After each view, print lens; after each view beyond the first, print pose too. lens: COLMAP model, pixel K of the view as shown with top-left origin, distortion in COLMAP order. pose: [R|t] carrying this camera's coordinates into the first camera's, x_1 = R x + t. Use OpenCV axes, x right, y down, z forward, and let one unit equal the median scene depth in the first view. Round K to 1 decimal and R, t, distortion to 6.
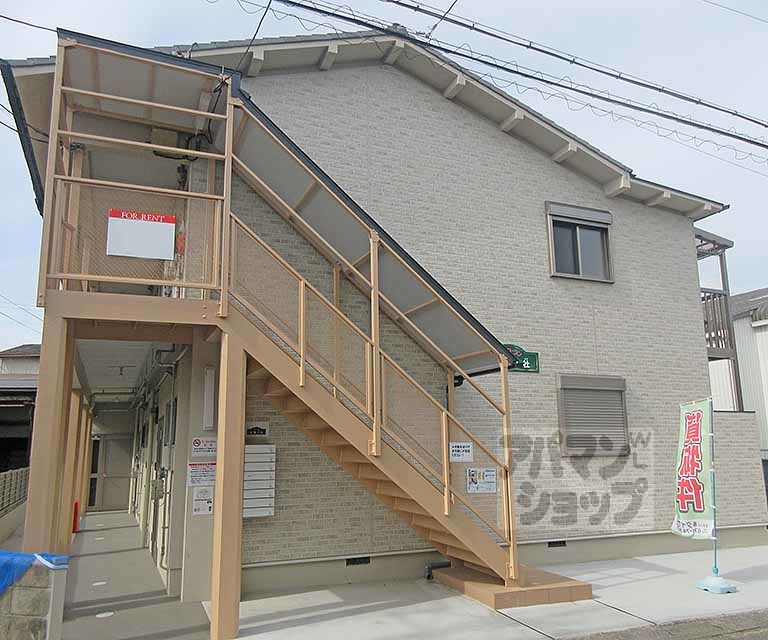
lens RADIAL K [[631.0, 0, 384.0], [0, 631.0, 320.0], [0, 0, 1]] dist [-0.014701, 0.001330]
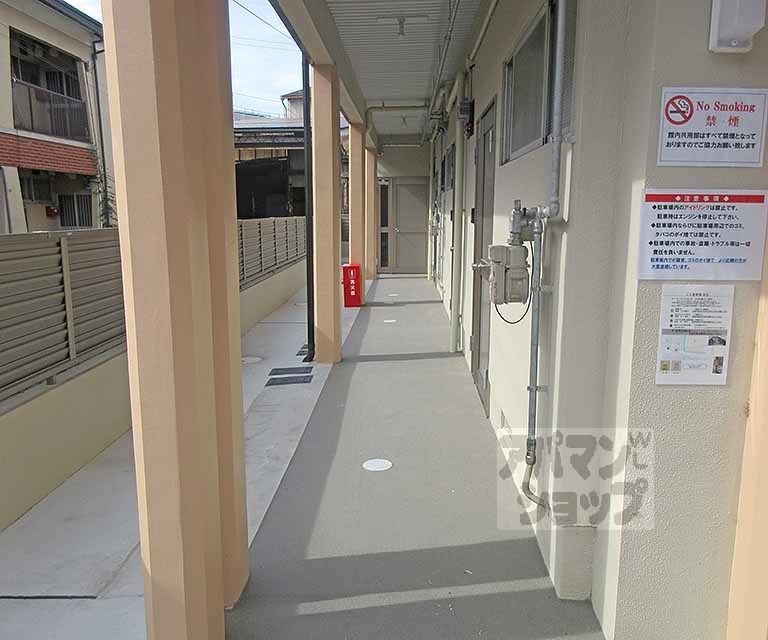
lens RADIAL K [[631.0, 0, 384.0], [0, 631.0, 320.0], [0, 0, 1]] dist [-0.014701, 0.001330]
pose [[0.904424, 0.090333, -0.416961, -0.207671], [0.069754, 0.932866, 0.353405, 0.125702], [0.420893, -0.348713, 0.837406, 0.510410]]
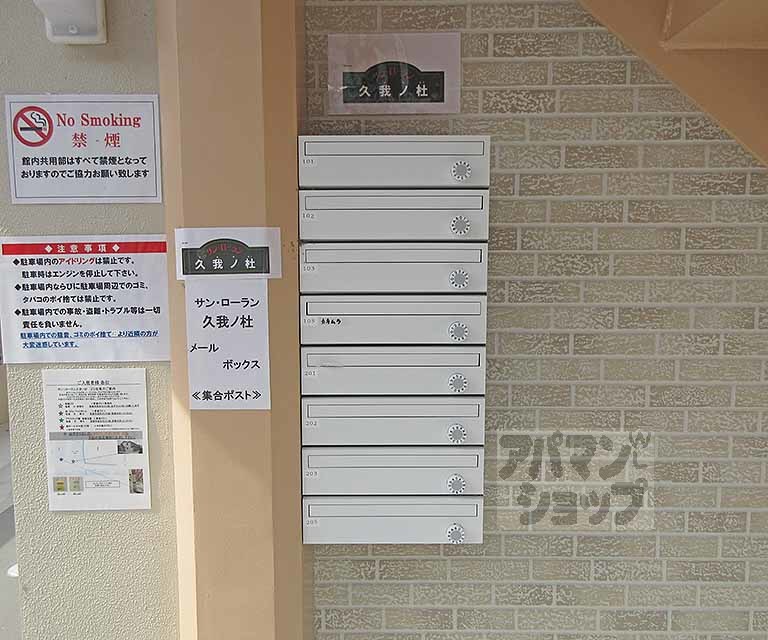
lens RADIAL K [[631.0, 0, 384.0], [0, 631.0, 320.0], [0, 0, 1]] dist [-0.014701, 0.001330]
pose [[0.920259, 0.041139, -0.389141, -0.097055], [0.081200, 0.952736, 0.292747, 0.144609], [0.382792, -0.301001, 0.873423, 0.618830]]
